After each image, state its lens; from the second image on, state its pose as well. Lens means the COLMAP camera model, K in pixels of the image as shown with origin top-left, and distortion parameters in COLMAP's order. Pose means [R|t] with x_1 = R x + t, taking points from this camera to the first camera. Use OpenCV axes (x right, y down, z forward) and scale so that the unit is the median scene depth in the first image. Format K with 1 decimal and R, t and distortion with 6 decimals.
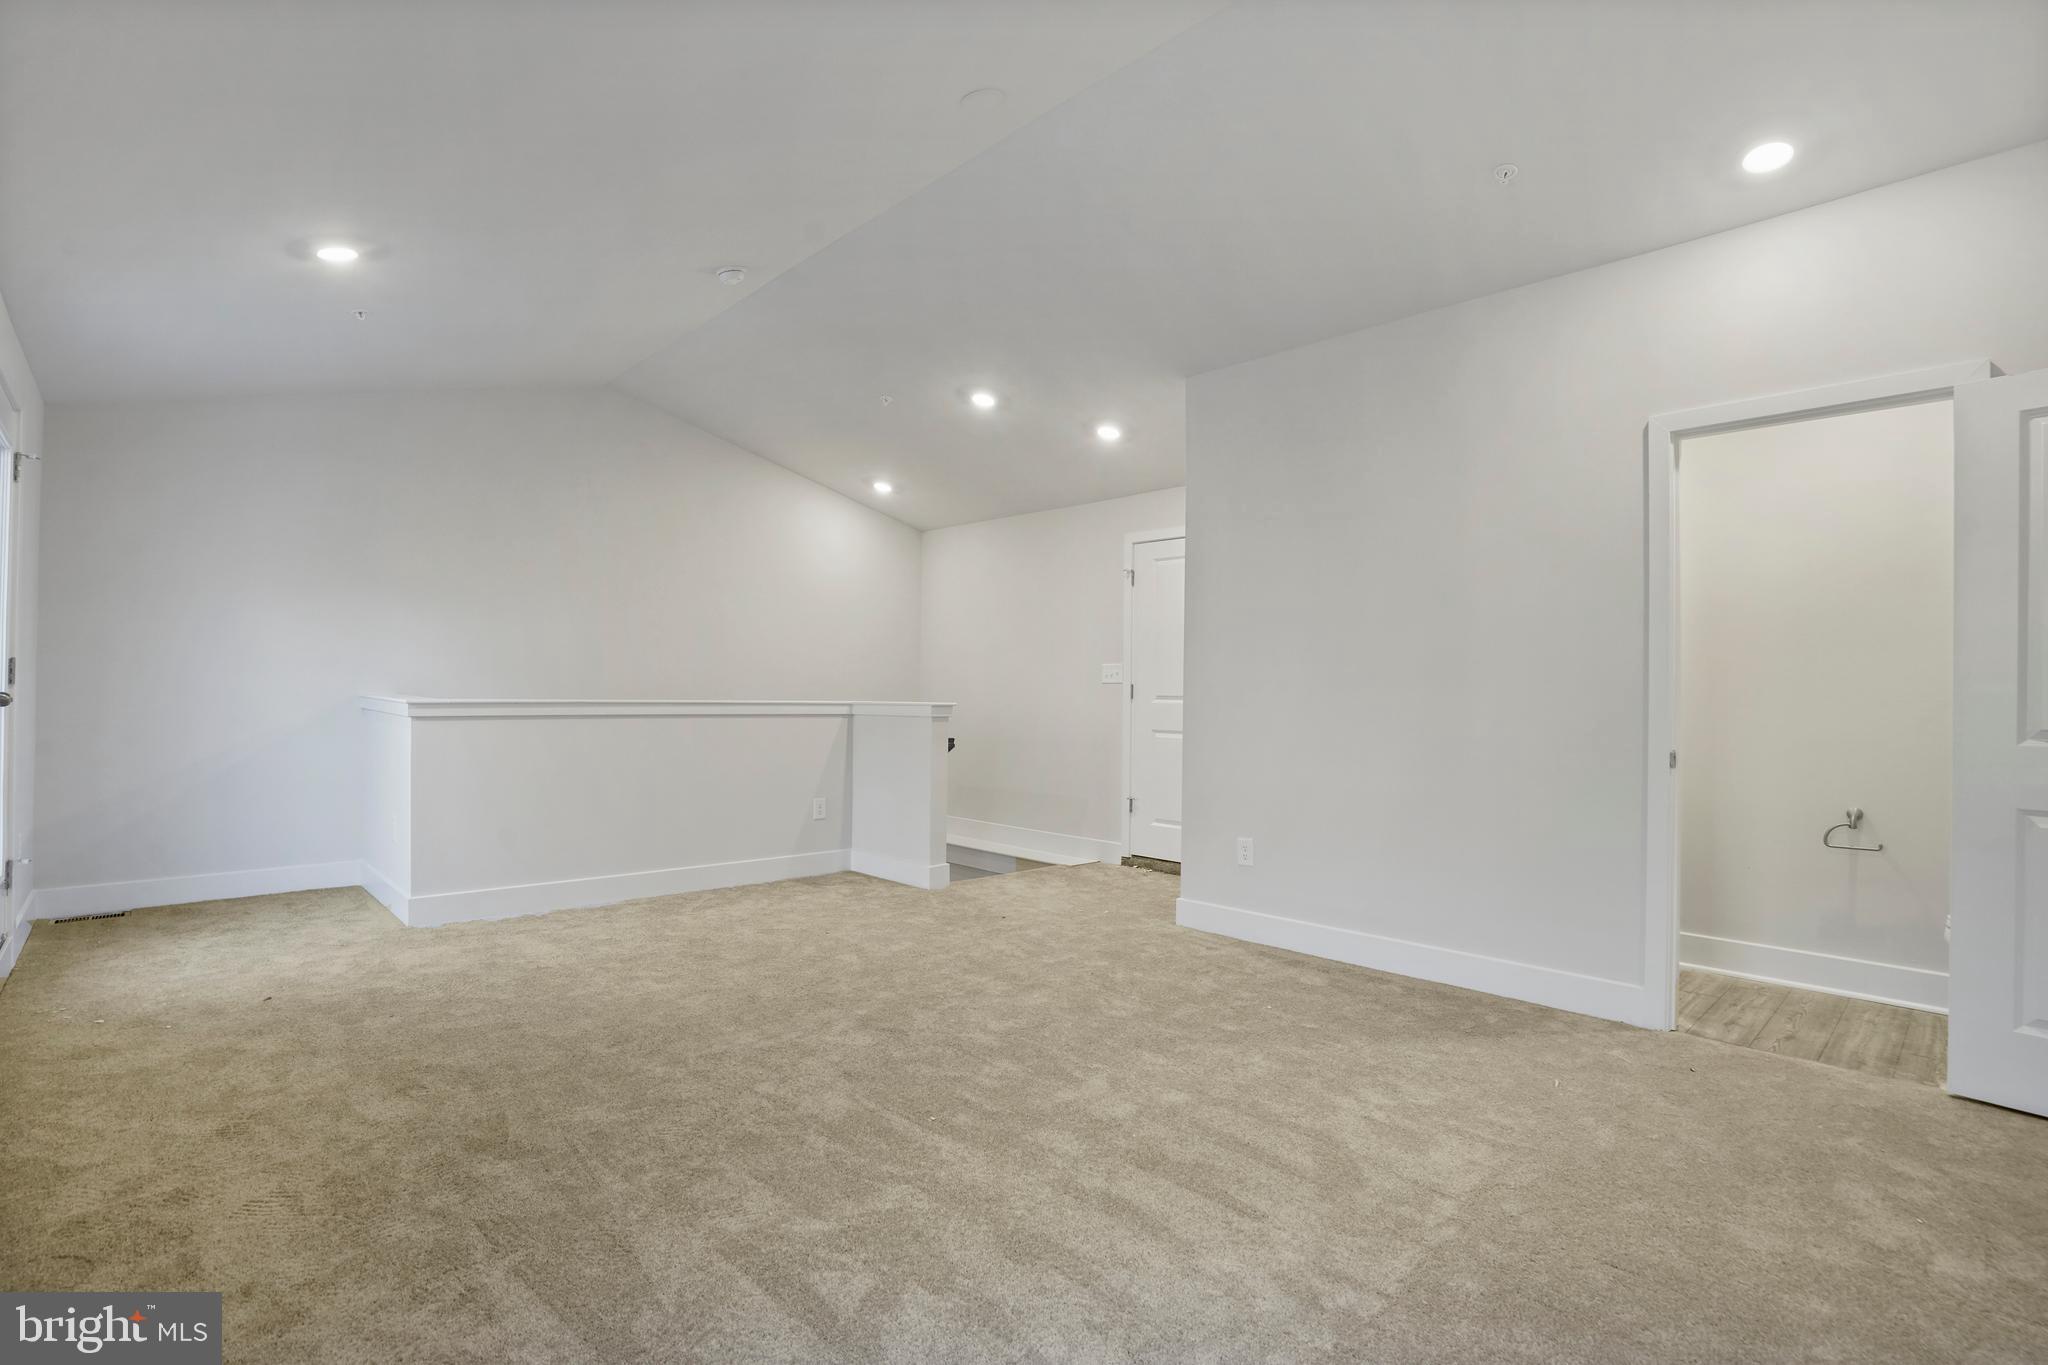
lens RADIAL K [[974.3, 0, 1024.4], [0, 974.3, 691.4], [0, 0, 1]] dist [-0.057933, 0.023189]
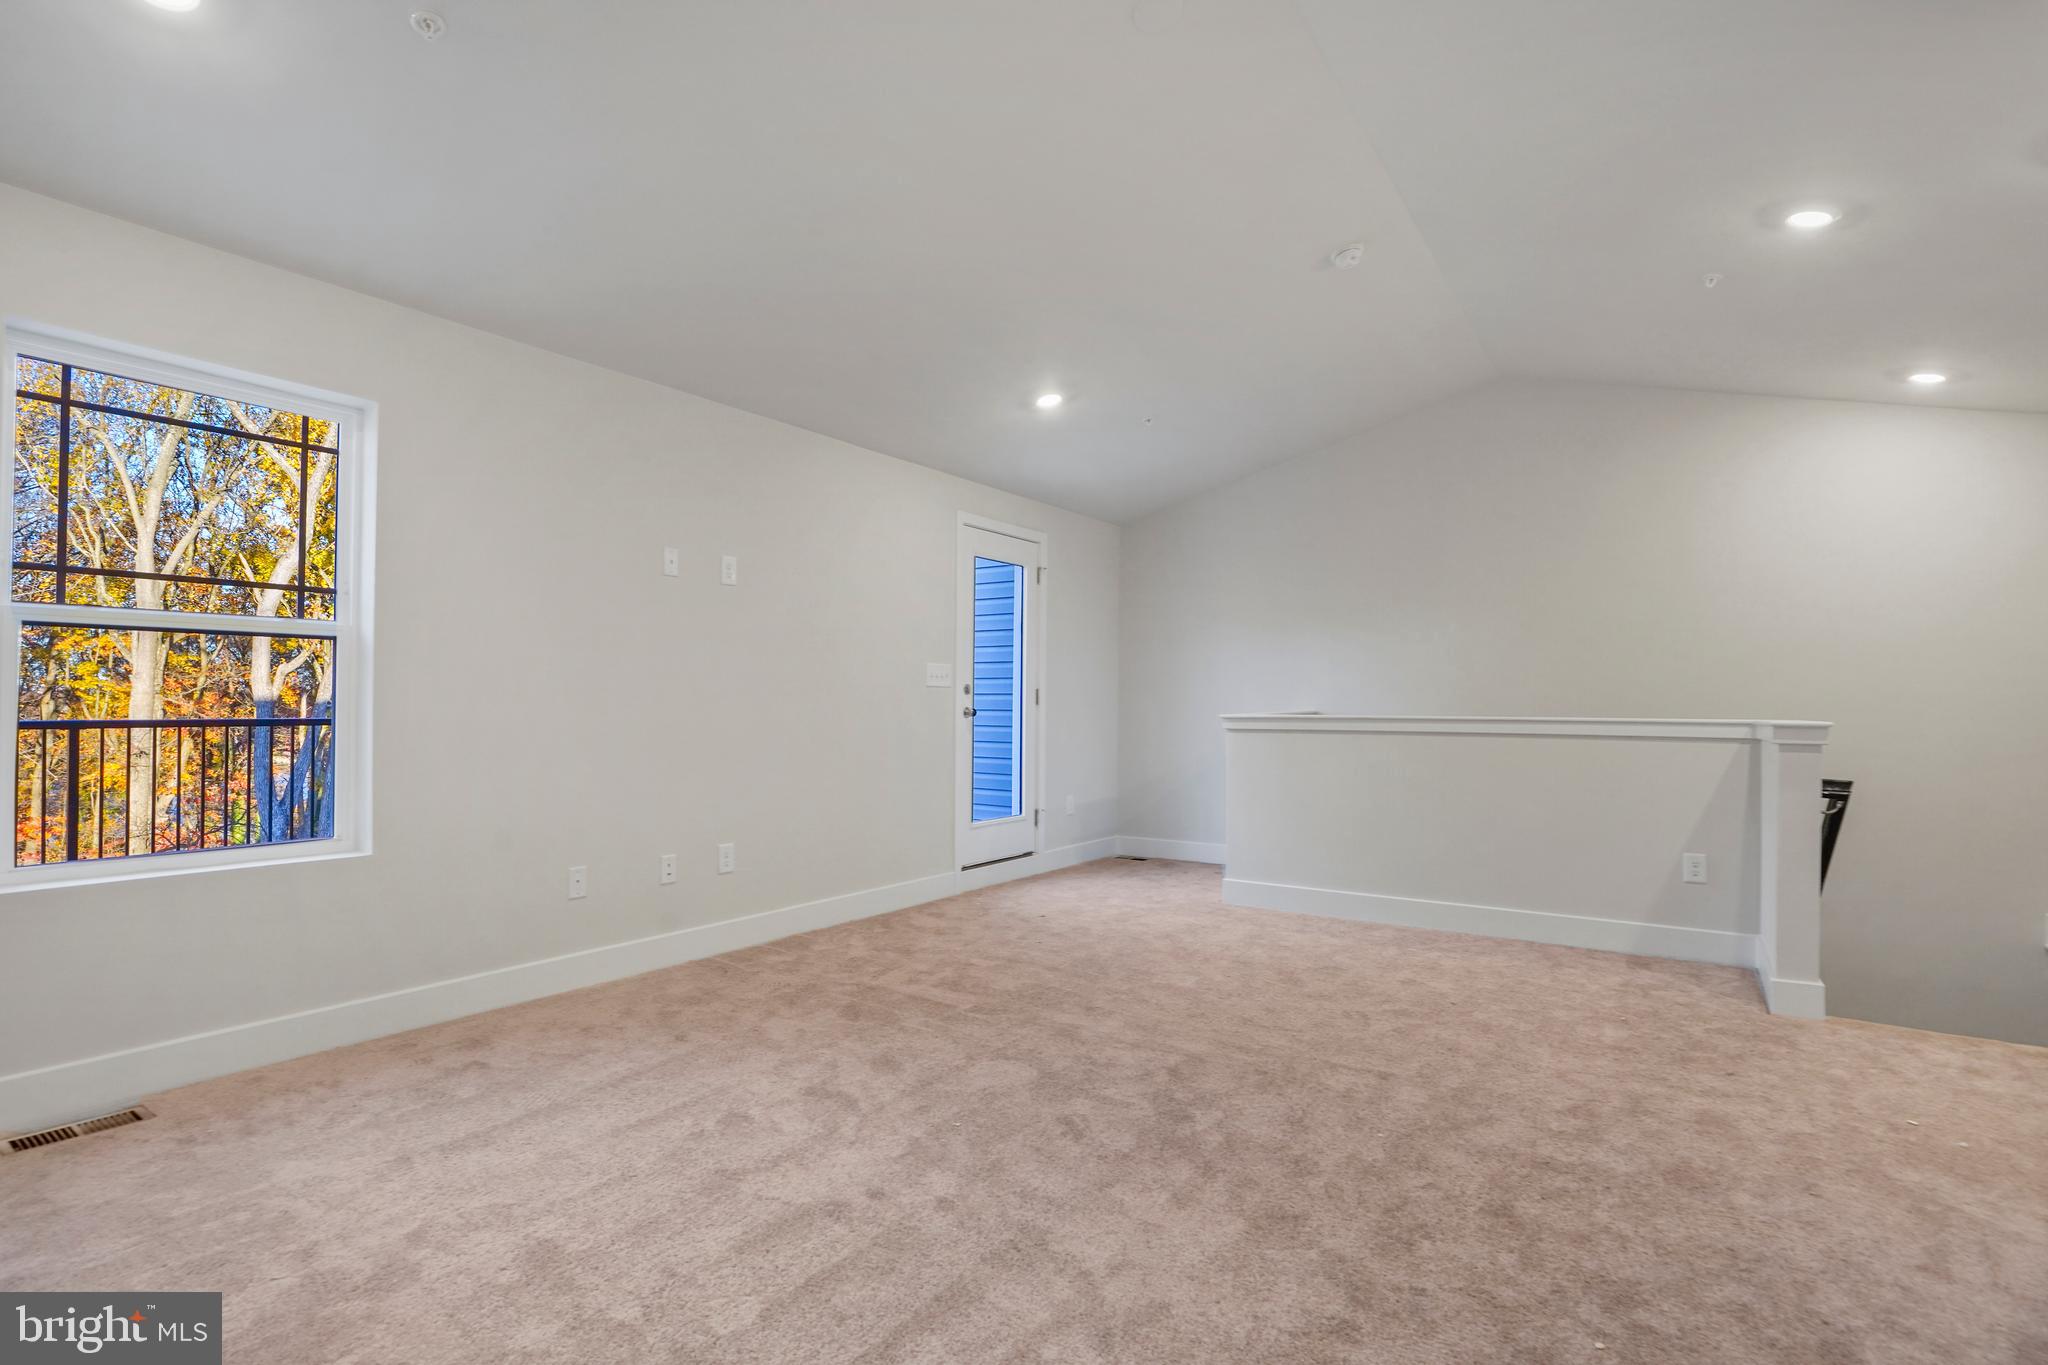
lens RADIAL K [[998.0, 0, 1016.6], [0, 998.0, 683.1], [0, 0, 1]] dist [-0.002587, -0.000261]
pose [[0.209914, -0.028049, -0.977317, 0.534841], [0.004653, 0.999606, -0.027690, 0.001548], [0.977709, 0.001265, 0.209962, 0.456856]]
